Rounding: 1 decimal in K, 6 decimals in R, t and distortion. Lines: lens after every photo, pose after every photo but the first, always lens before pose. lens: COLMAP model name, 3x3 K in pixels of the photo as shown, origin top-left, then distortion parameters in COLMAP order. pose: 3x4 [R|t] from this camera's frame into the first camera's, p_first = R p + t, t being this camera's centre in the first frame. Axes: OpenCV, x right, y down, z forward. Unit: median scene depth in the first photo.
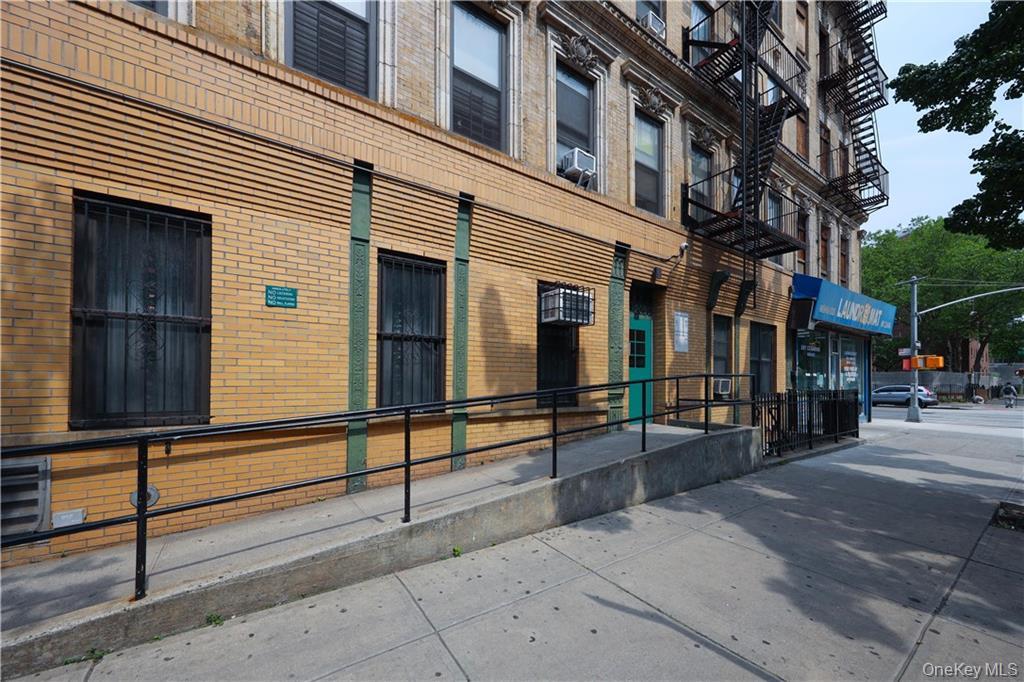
lens RADIAL K [[495.7, 0, 641.6], [0, 495.7, 369.3], [0, 0, 1]] dist [0.002668, 0.000310]
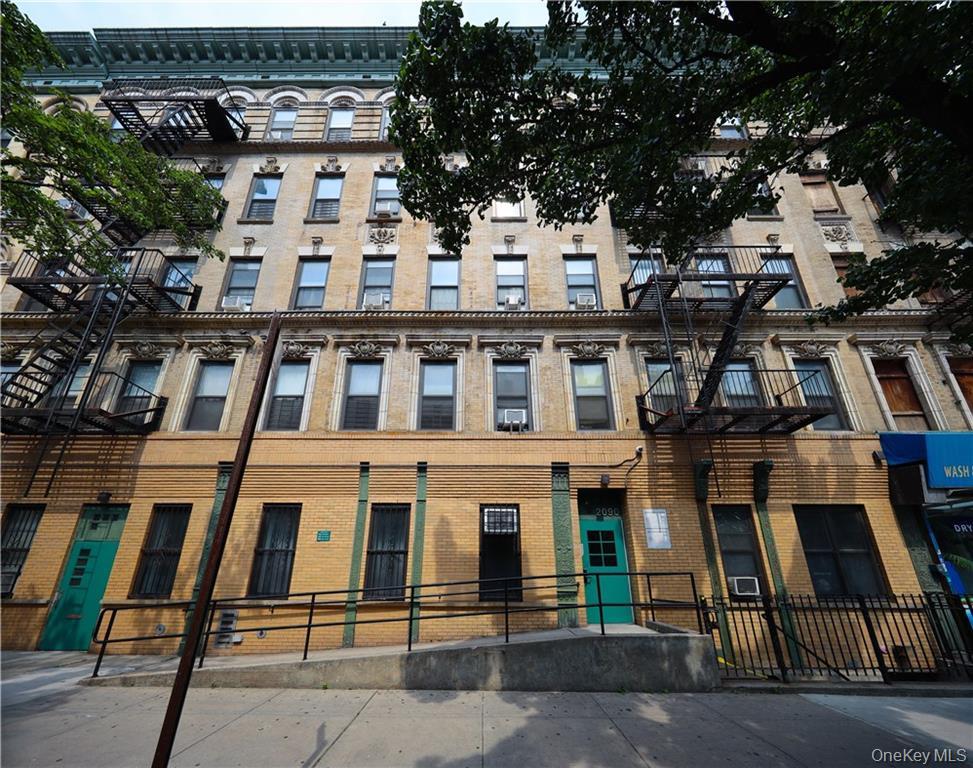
lens RADIAL K [[436.2, 0, 482.1], [0, 436.2, 386.7], [0, 0, 1]] dist [-0.001491, -0.001476]
pose [[0.672235, -0.298365, -0.677553, 0.788619], [0.015332, 0.920609, -0.390184, 0.003677], [0.740179, 0.251907, 0.623440, 0.115040]]
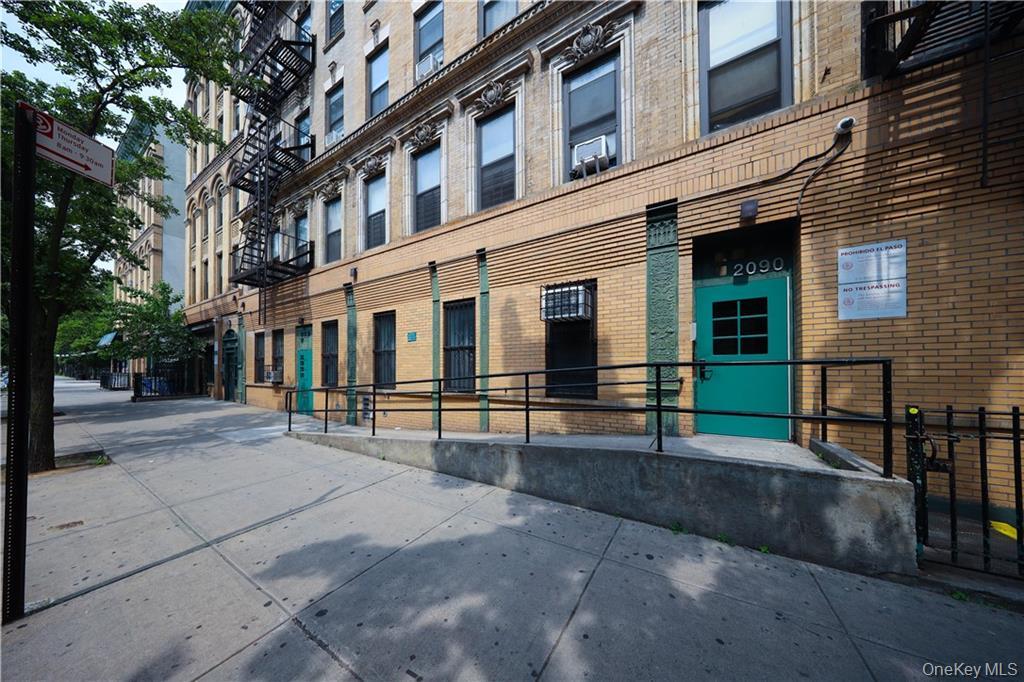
lens RADIAL K [[386.4, 0, 465.8], [0, 386.4, 368.0], [0, 0, 1]] dist [0.001807, -0.001043]
pose [[0.006210, -0.016390, -0.999846, 0.705327], [0.019020, 0.999687, -0.016269, 0.022420], [0.999800, -0.018916, 0.006520, 0.817330]]
